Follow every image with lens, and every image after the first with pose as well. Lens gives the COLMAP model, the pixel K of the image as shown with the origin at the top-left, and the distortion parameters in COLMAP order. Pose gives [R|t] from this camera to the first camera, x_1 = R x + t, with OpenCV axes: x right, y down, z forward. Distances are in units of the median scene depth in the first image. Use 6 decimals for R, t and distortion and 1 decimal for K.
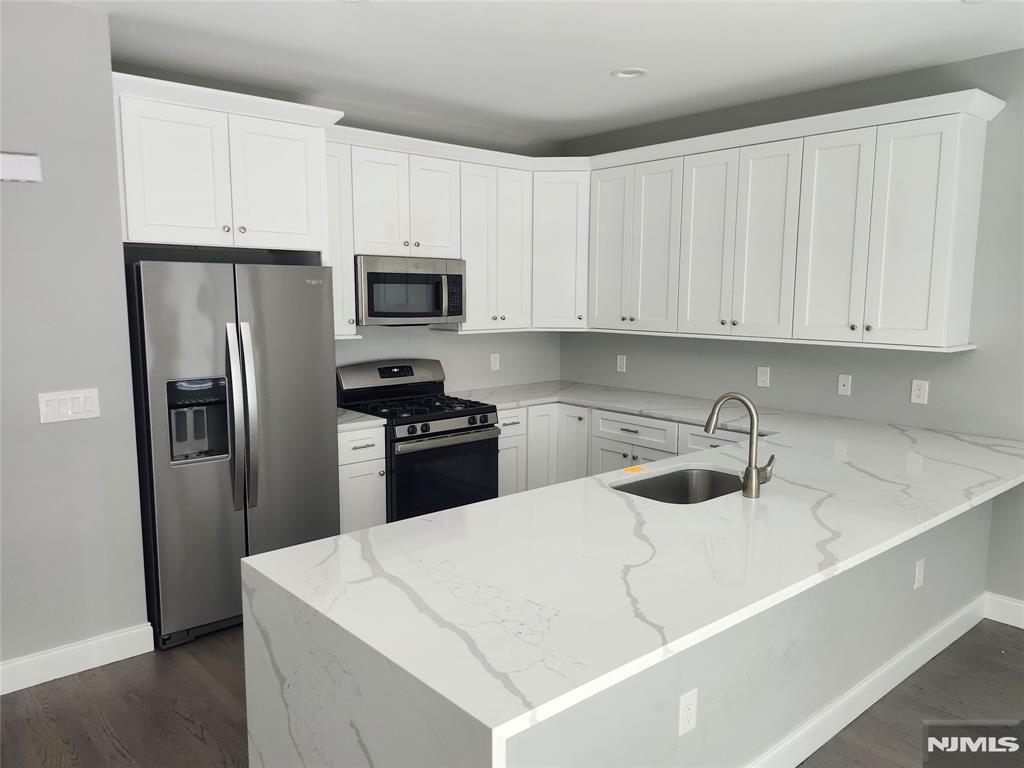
lens RADIAL K [[755.2, 0, 512.0], [0, 755.2, 384.0], [0, 0, 1]] dist [0.057538, -0.003520]
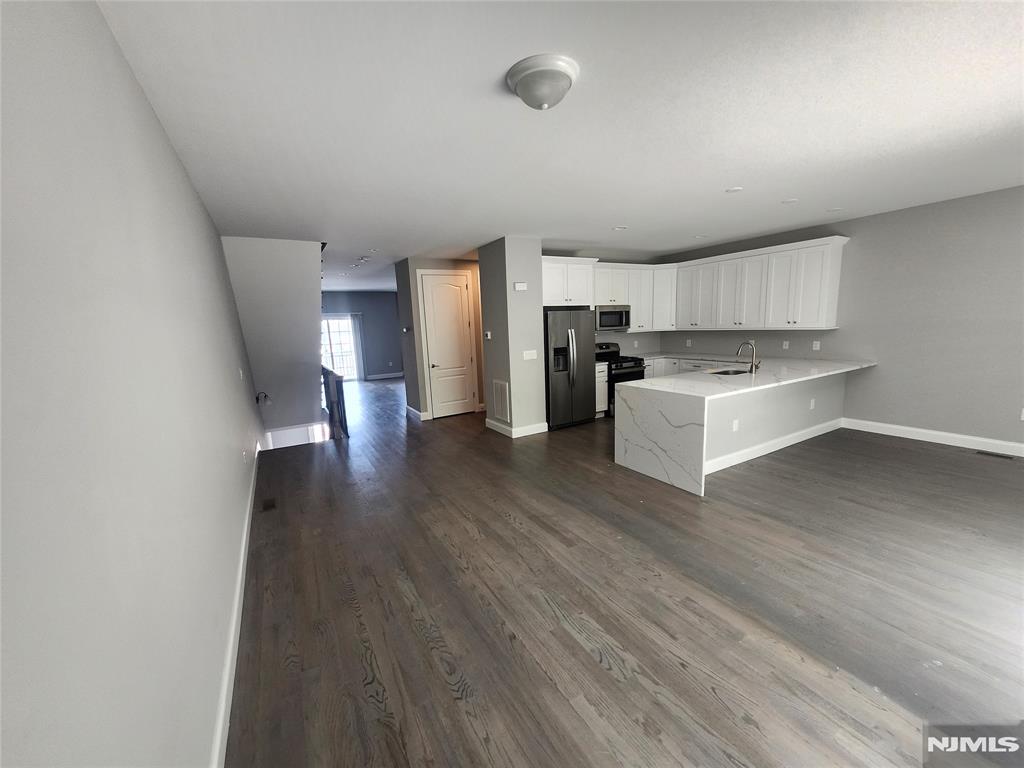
lens RADIAL K [[394.7, 0, 512.0], [0, 394.7, 384.0], [0, 0, 1]] dist [0.016963, 0.000071]
pose [[0.980474, -0.012801, -0.196231, -0.228176], [0.019253, 0.999334, 0.031011, 0.074535], [0.195704, -0.034184, 0.980067, -0.547827]]
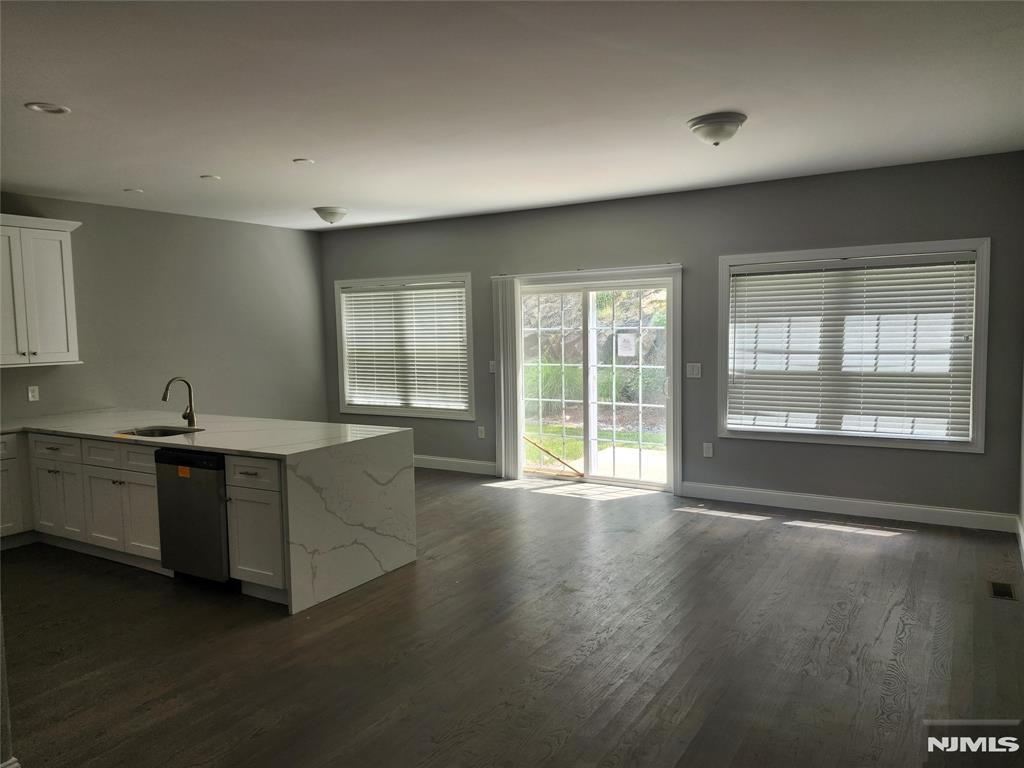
lens RADIAL K [[755.2, 0, 512.0], [0, 755.2, 384.0], [0, 0, 1]] dist [0.057538, -0.003520]
pose [[-0.288794, -0.074596, 0.954481, -1.166388], [0.142211, 0.982558, 0.119818, -0.054130], [-0.946770, 0.170341, -0.273148, 0.450037]]
